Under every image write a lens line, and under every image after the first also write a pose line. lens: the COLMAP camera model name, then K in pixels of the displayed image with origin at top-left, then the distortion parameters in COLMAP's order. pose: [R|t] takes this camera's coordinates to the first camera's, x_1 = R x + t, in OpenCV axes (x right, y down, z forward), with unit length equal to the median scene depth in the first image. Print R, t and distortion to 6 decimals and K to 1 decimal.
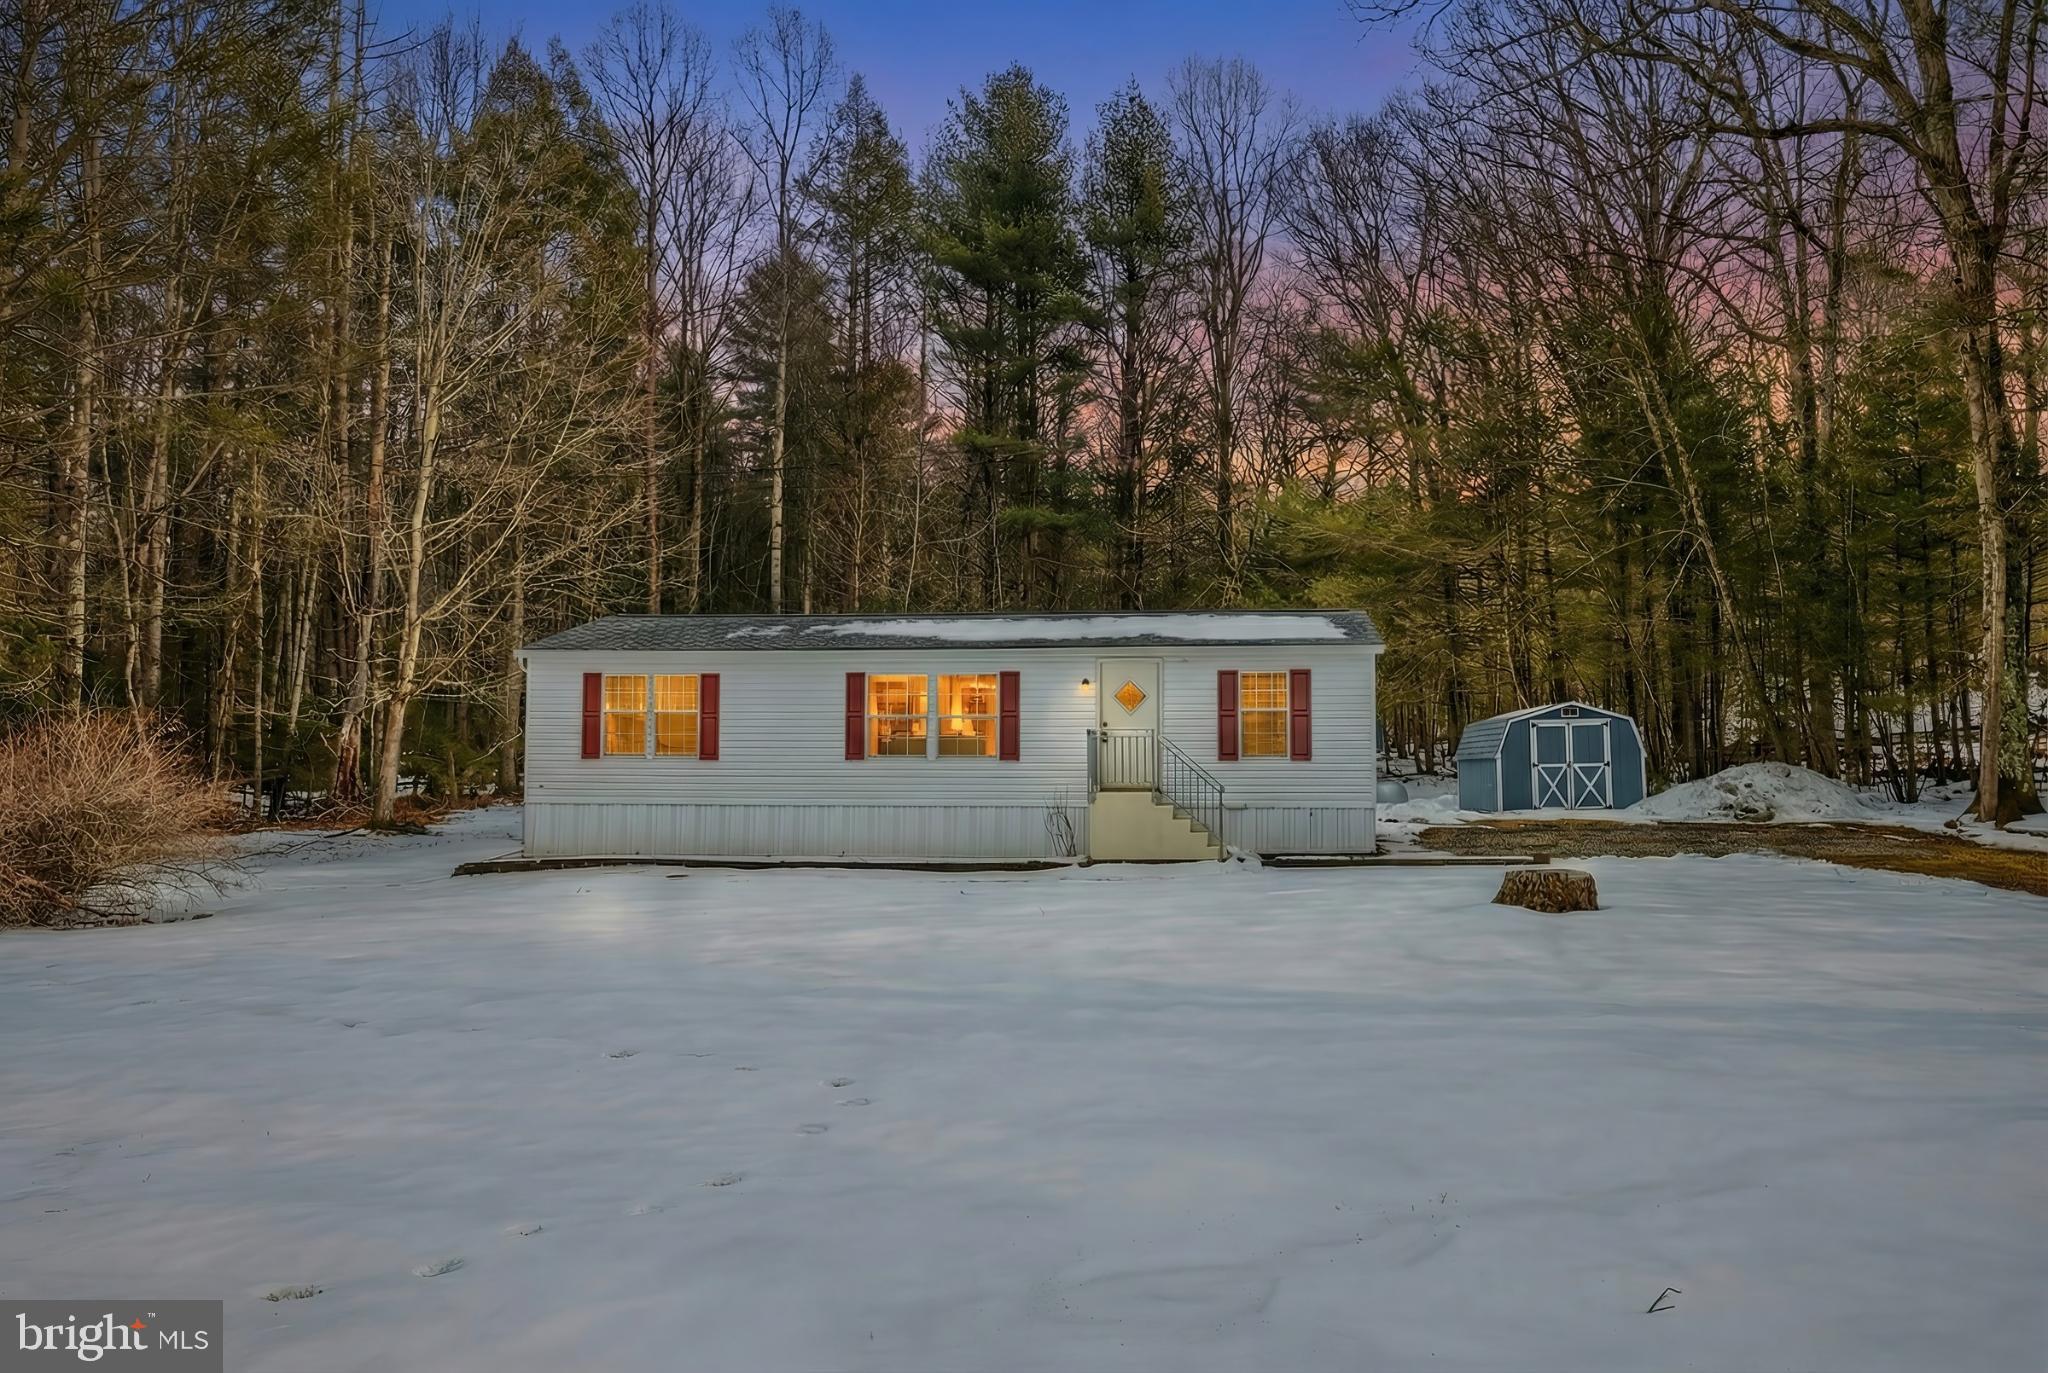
lens RADIAL K [[1682.9, 0, 1024.0], [0, 1682.9, 686.5], [0, 0, 1]] dist [-0.002416, -0.001033]
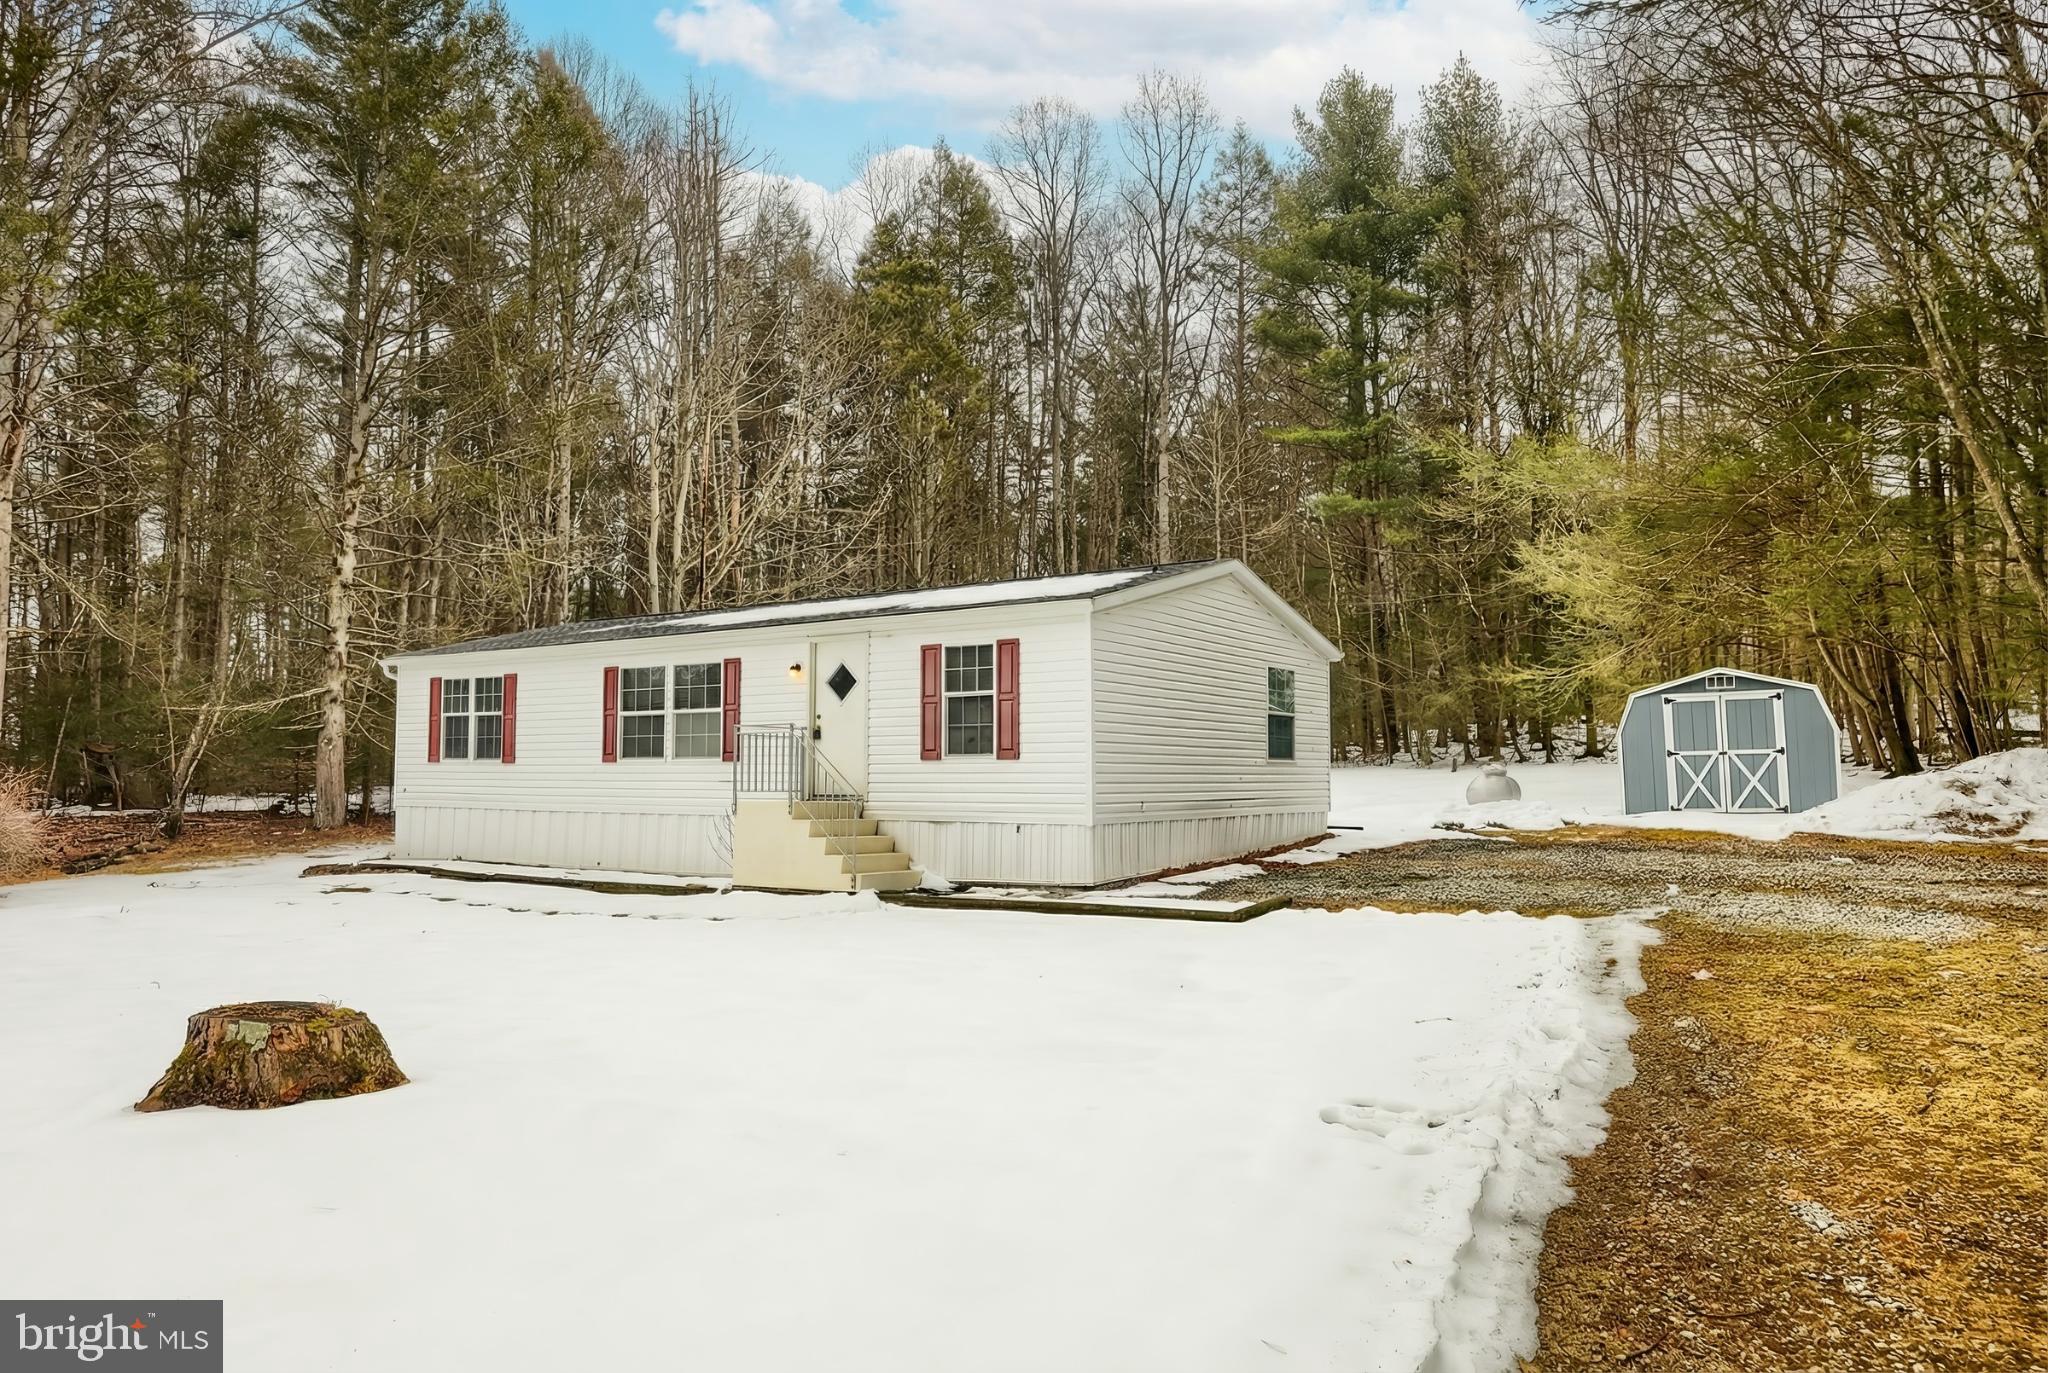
lens RADIAL K [[1326.5, 0, 1024.0], [0, 1326.5, 686.5], [0, 0, 1]] dist [0.001474, 0.000705]
pose [[0.893784, -0.031777, -0.447370, 0.323427], [0.031969, 0.999463, -0.007121, 0.011831], [0.447356, -0.007937, 0.894321, 0.350291]]
